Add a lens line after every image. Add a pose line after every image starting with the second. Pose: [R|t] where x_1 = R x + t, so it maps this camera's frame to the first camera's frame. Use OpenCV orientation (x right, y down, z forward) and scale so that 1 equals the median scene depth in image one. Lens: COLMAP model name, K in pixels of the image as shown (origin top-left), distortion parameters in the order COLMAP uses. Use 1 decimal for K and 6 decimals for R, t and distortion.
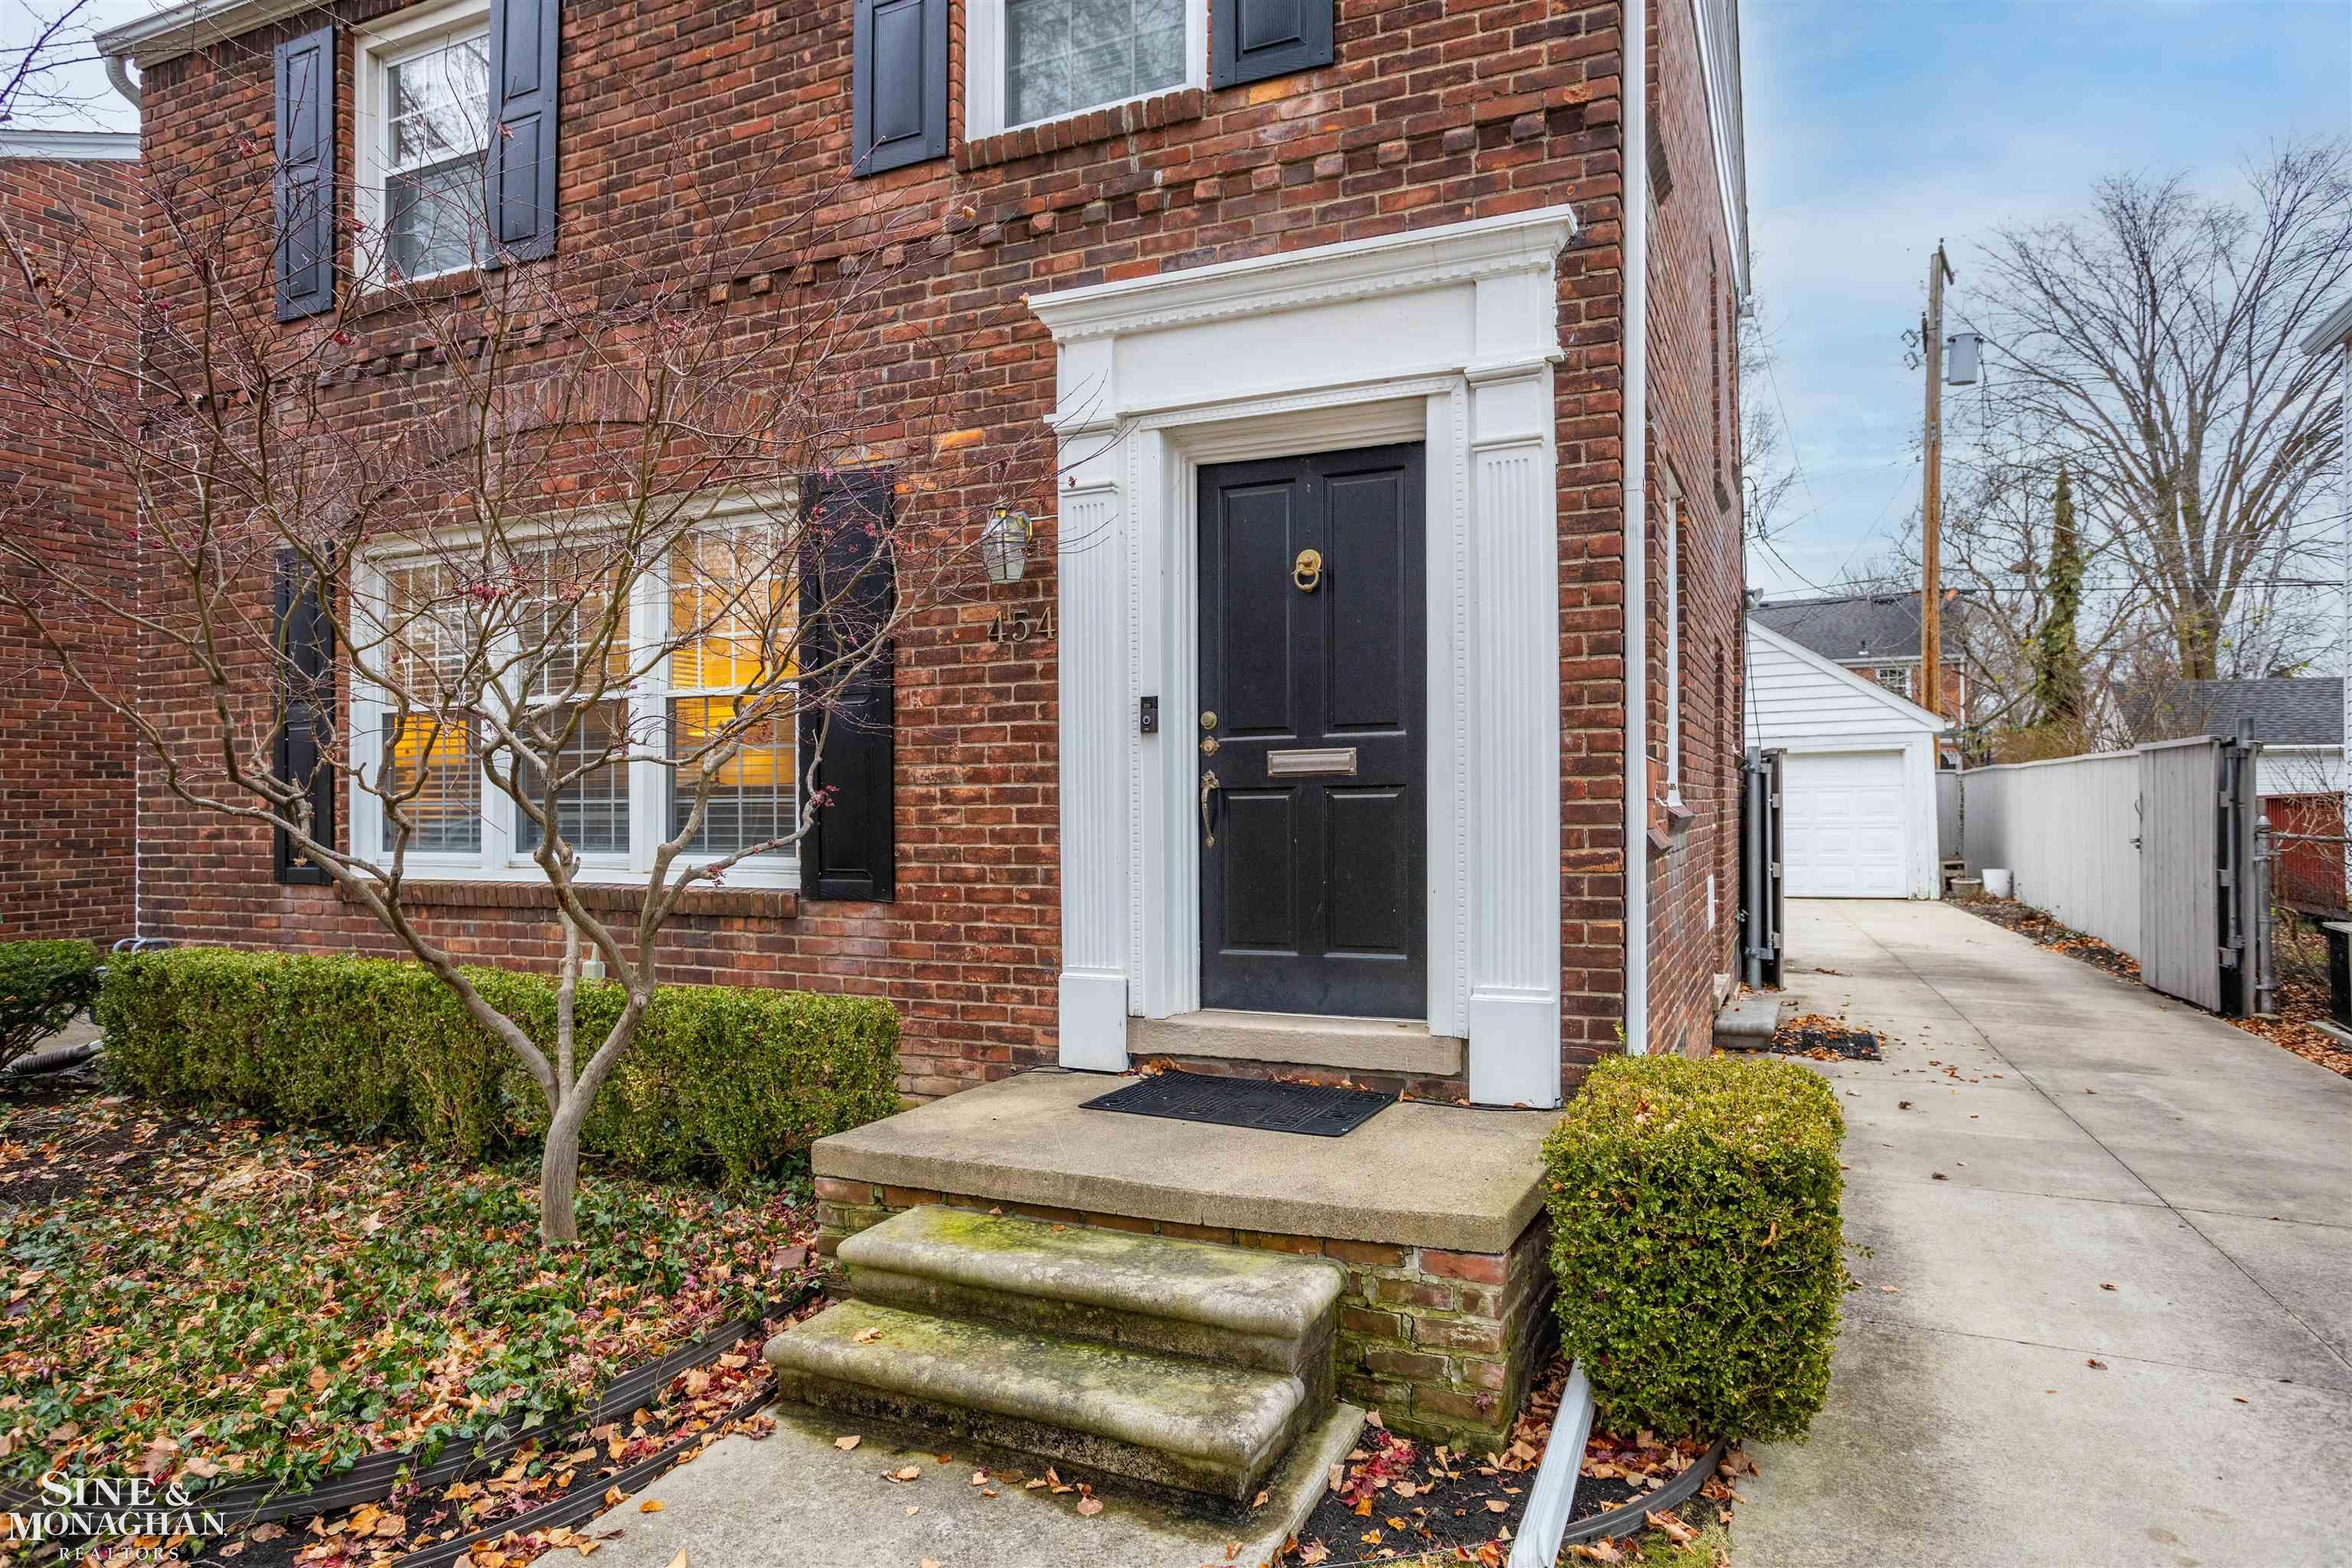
lens RADIAL K [[1545.0, 0, 1176.0], [0, 1545.0, 784.0], [0, 0, 1]] dist [-0.032623, 0.000995]
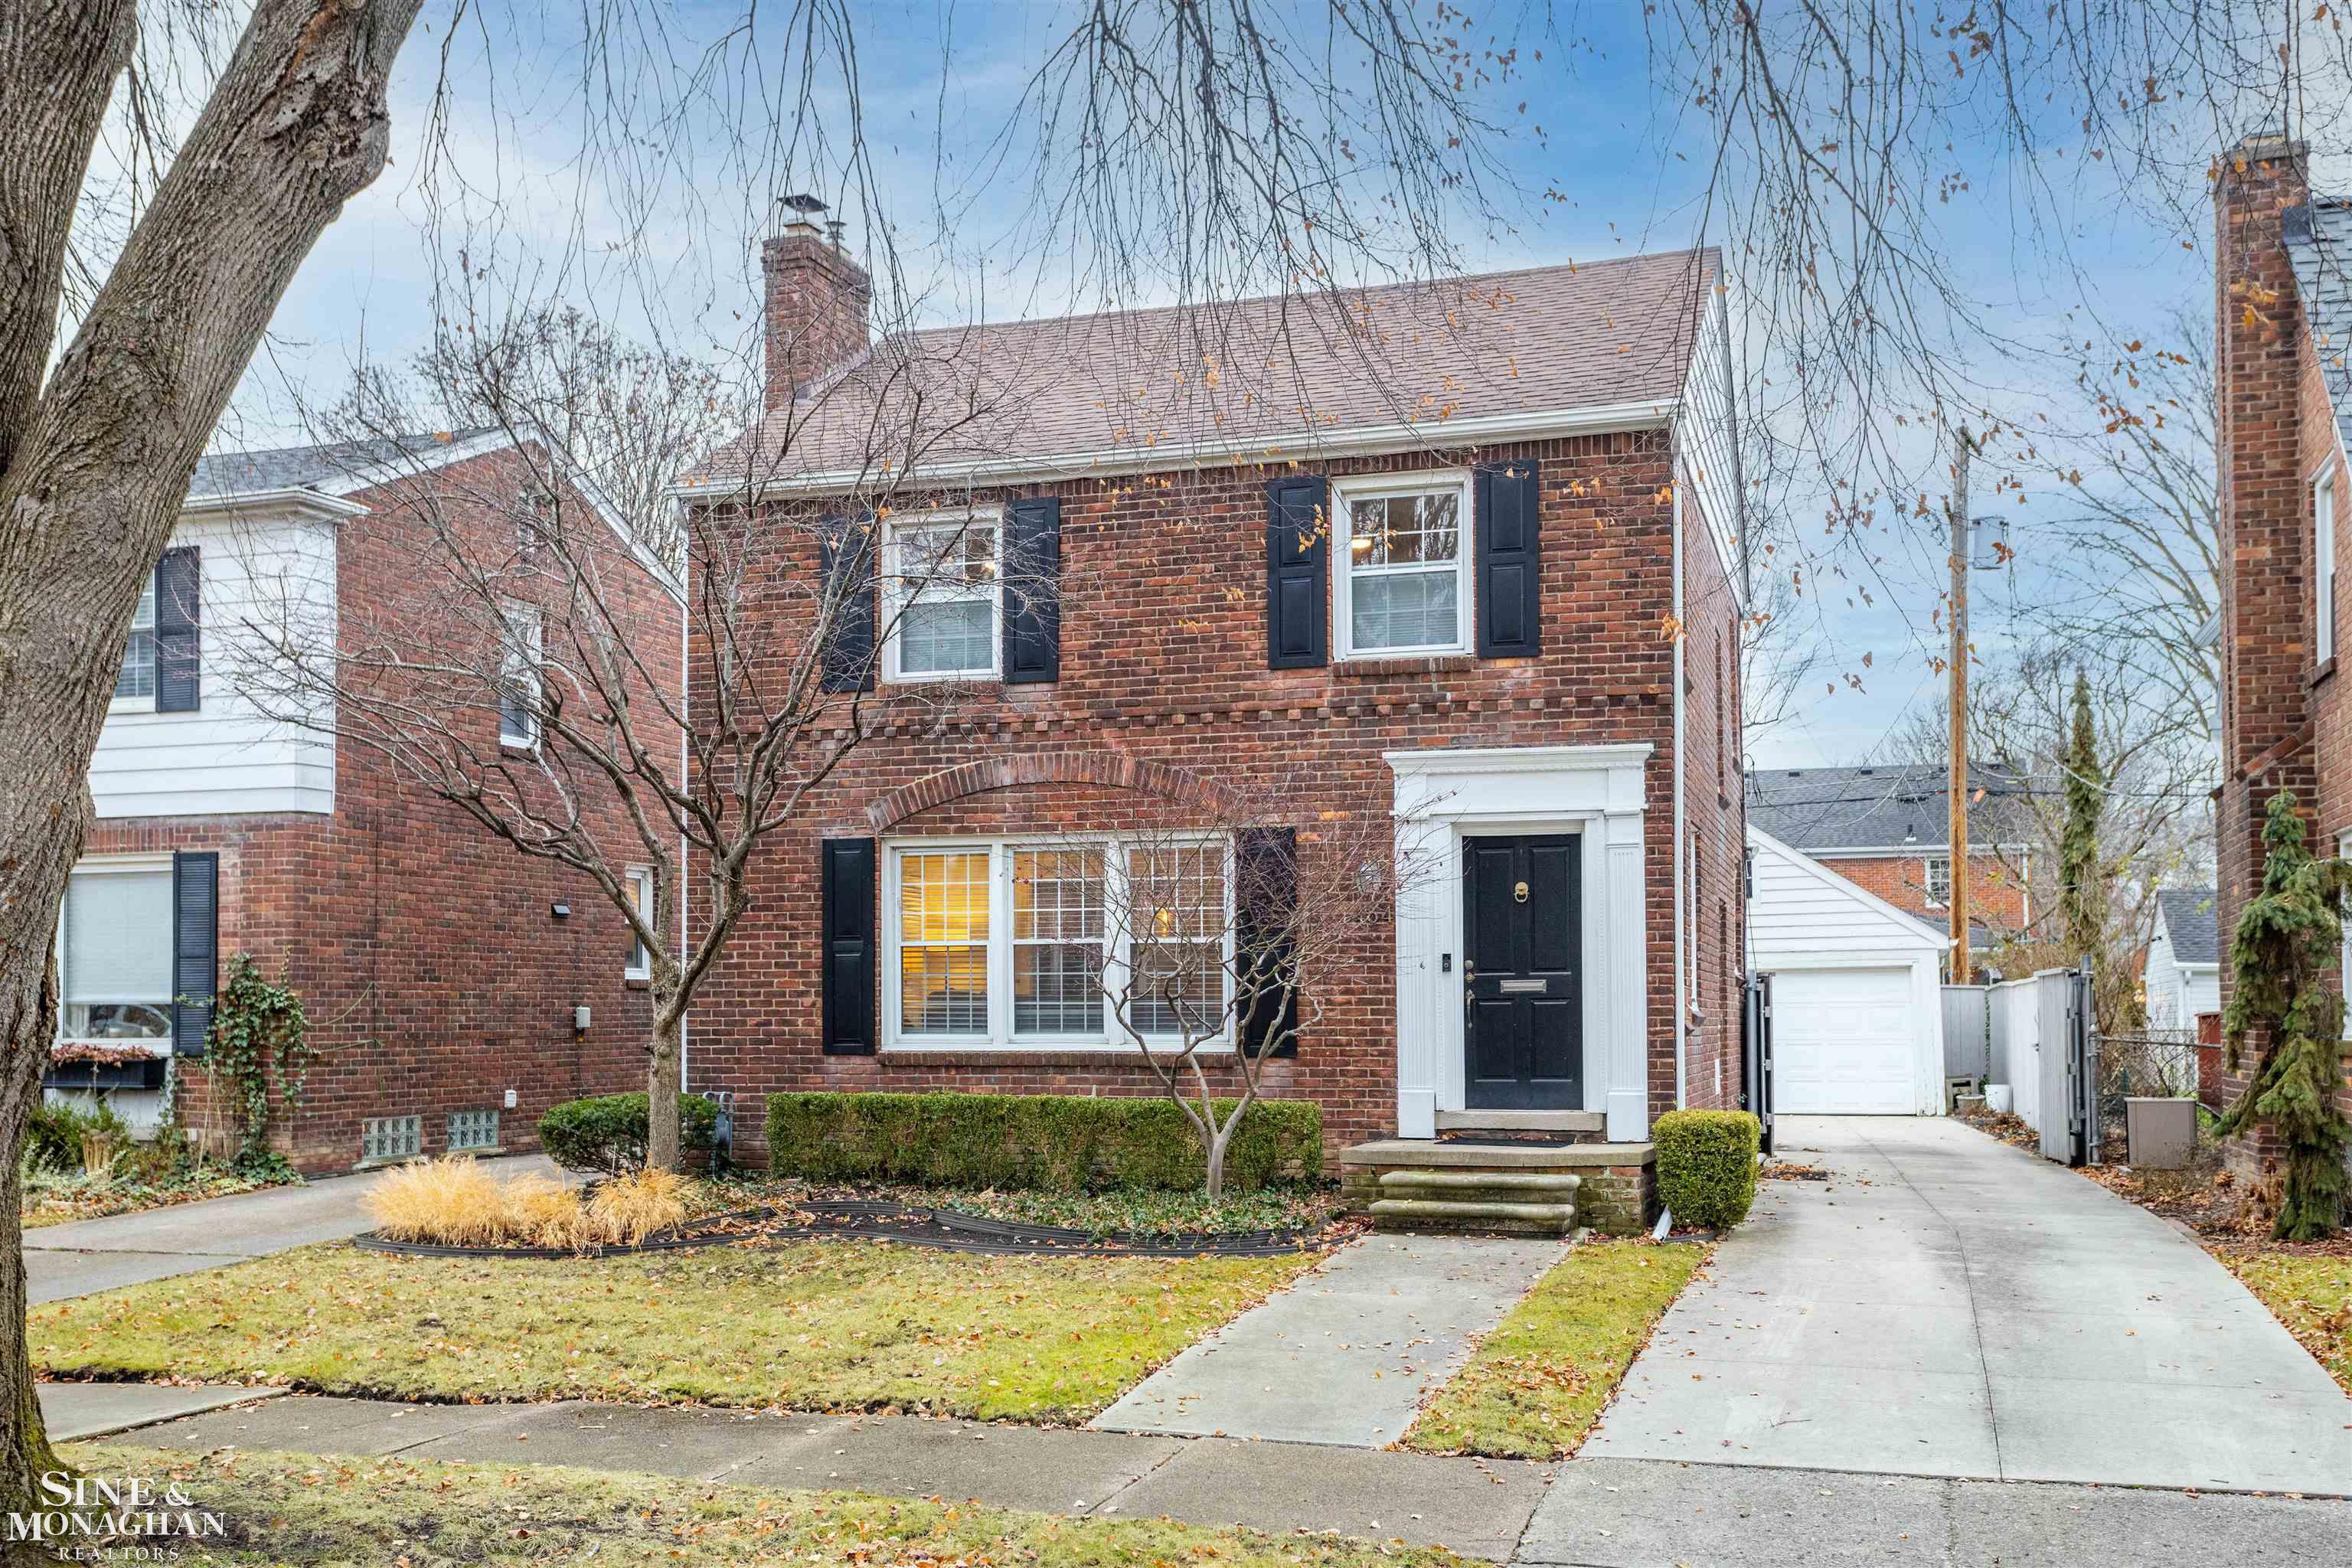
lens RADIAL K [[2624.7, 0, 1176.0], [0, 2624.7, 784.0], [0, 0, 1]] dist [-0.021801, 0.003342]
pose [[0.992283, 0.019340, 0.122477, -0.770273], [-0.009620, 0.996791, -0.079466, -0.000671], [-0.123621, 0.077675, 0.989285, -2.312449]]
